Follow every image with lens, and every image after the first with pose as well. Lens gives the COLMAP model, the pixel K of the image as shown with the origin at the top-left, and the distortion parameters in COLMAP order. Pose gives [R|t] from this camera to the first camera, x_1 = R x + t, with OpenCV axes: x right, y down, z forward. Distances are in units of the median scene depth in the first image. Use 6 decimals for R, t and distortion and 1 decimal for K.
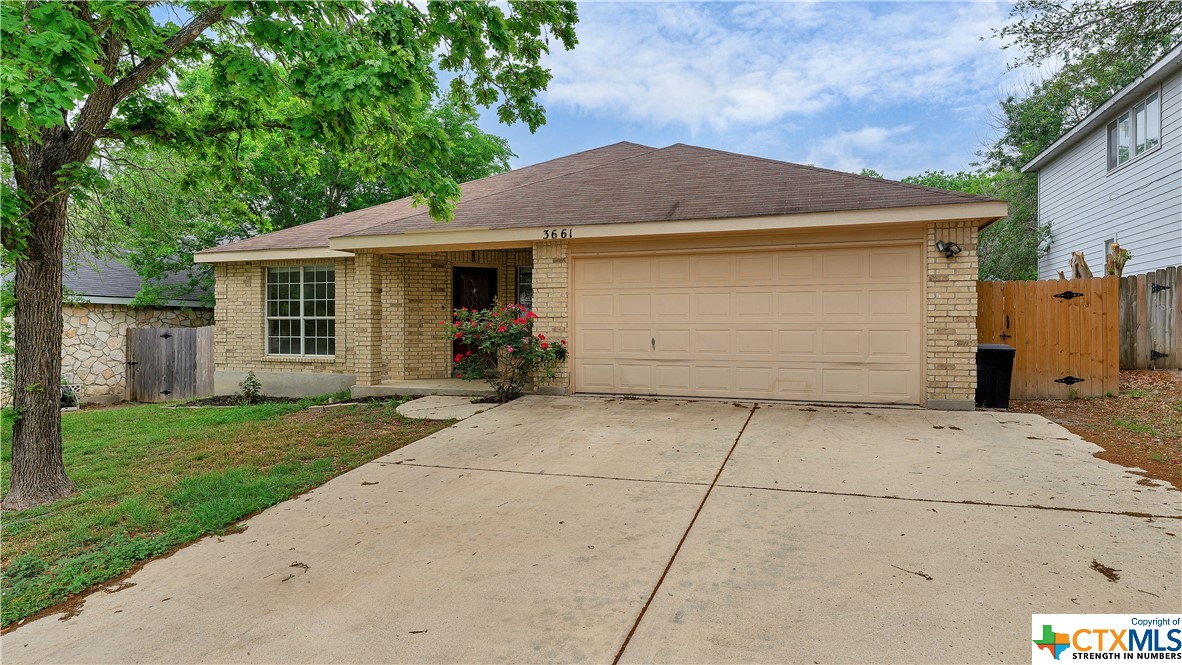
lens RADIAL K [[658.3, 0, 591.0], [0, 658.3, 332.5], [0, 0, 1]] dist [-0.002420, -0.000164]
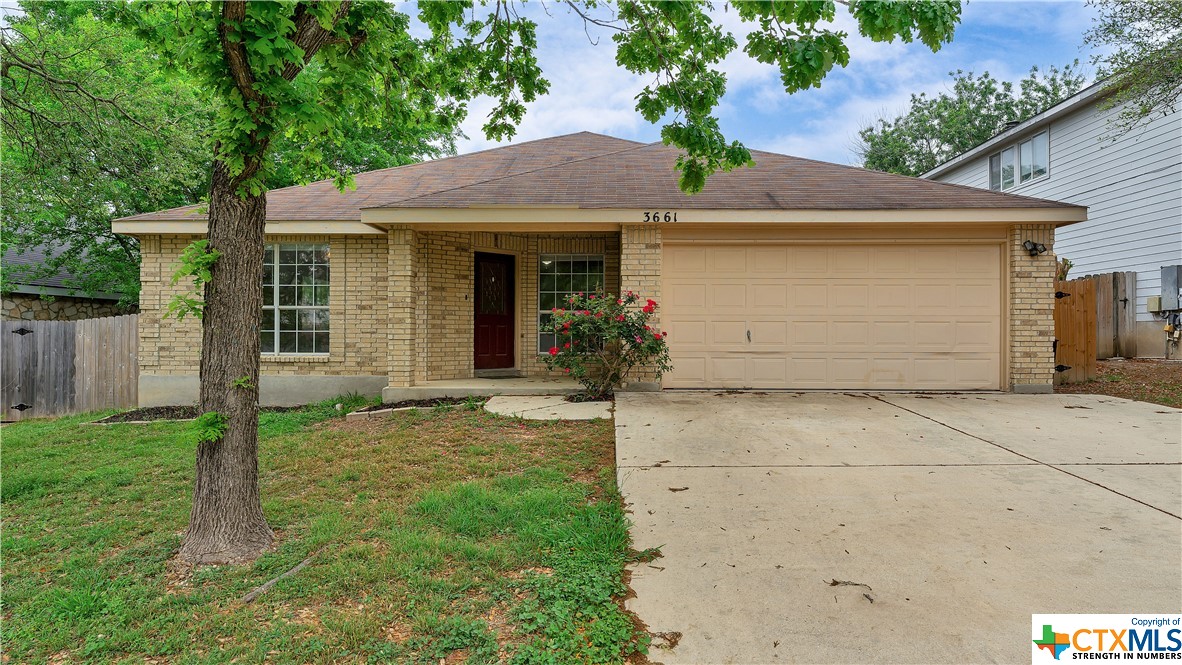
lens RADIAL K [[668.1, 0, 591.0], [0, 668.1, 332.5], [0, 0, 1]] dist [-0.002545, -0.000997]
pose [[0.951653, 0.003877, 0.307152, -0.419703], [-0.000498, 0.999939, -0.011077, 0.022846], [-0.307176, 0.010388, 0.951596, 0.130343]]
